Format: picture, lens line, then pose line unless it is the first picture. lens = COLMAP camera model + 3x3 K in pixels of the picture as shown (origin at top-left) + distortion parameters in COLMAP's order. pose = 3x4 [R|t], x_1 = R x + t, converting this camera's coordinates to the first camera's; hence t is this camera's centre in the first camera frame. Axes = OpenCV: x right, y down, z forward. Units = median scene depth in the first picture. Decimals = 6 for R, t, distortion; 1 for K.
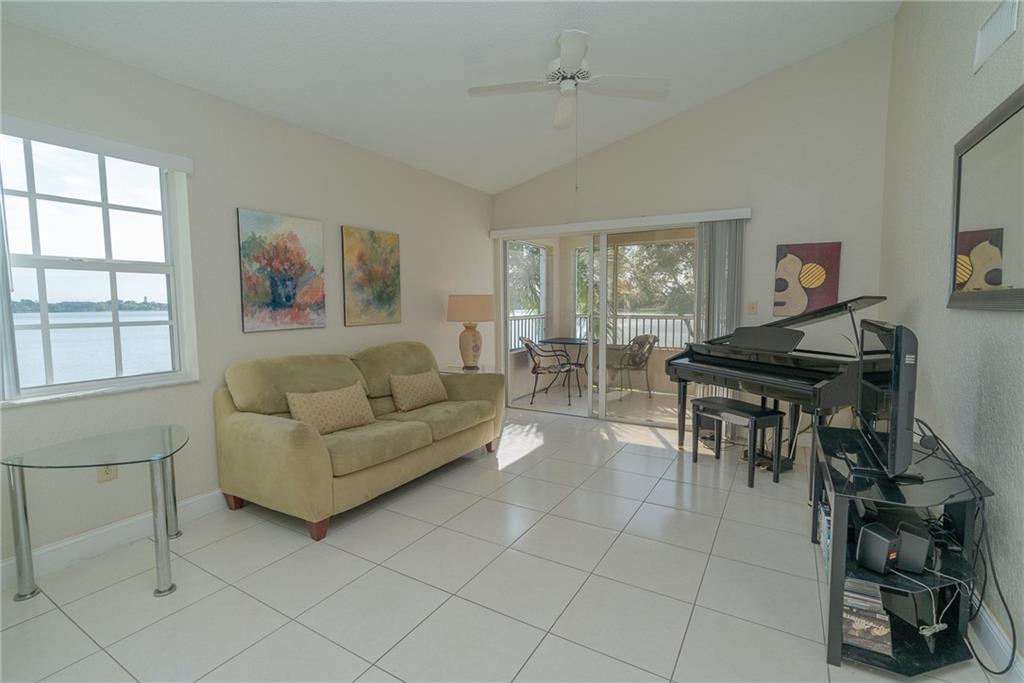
lens RADIAL K [[464.3, 0, 511.0], [0, 464.3, 339.6], [0, 0, 1]] dist [-0.004434, 0.000858]
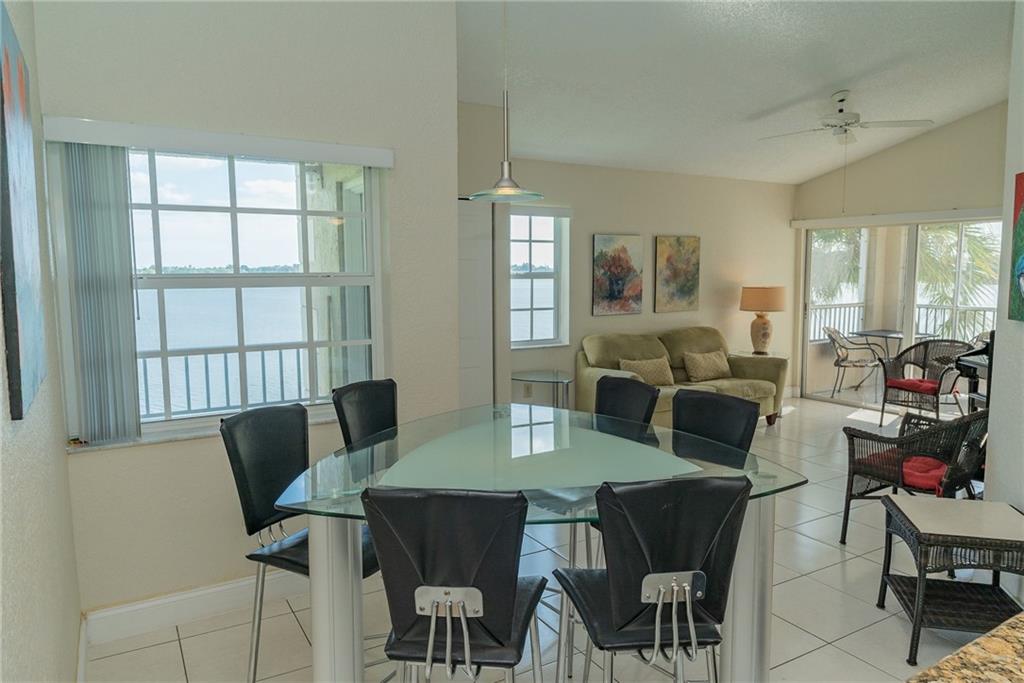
lens RADIAL K [[681.0, 0, 513.2], [0, 681.0, 340.3], [0, 0, 1]] dist [0.005567, 0.000894]
pose [[0.878288, 0.052492, -0.475242, 0.189164], [-0.040876, 0.998560, 0.034751, -0.002040], [0.476381, -0.011096, 0.879169, -0.798842]]
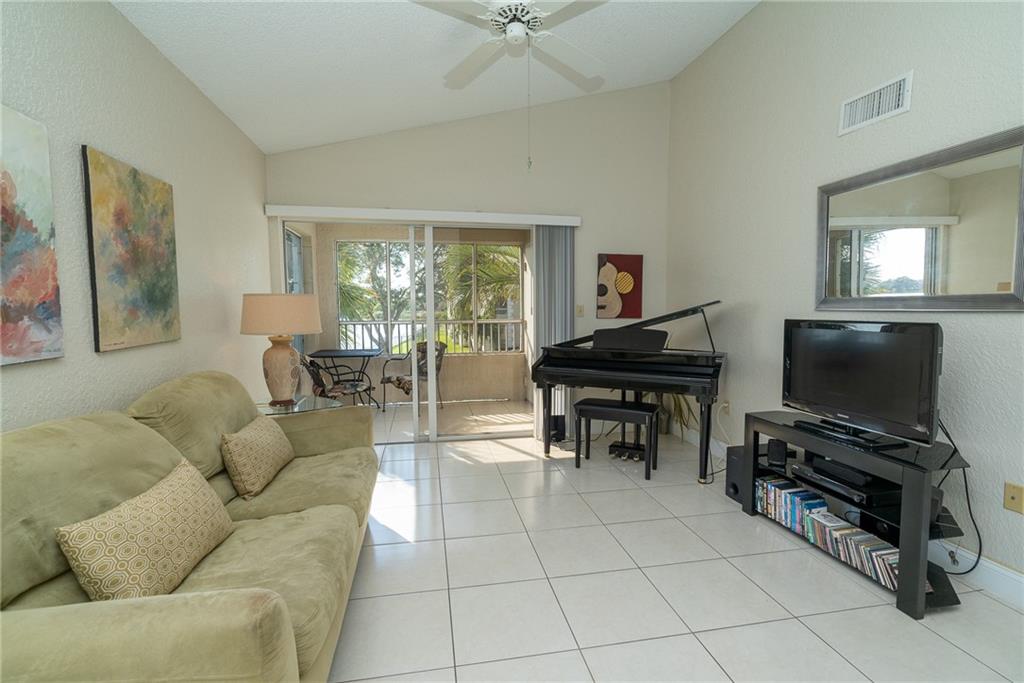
lens RADIAL K [[464.3, 0, 509.7], [0, 464.3, 340.5], [0, 0, 1]] dist [-0.004434, 0.000858]
pose [[0.753422, -0.046679, 0.655879, -0.320850], [0.052019, 0.998582, 0.011314, -0.022261], [-0.655477, 0.025594, 0.754782, 0.316538]]
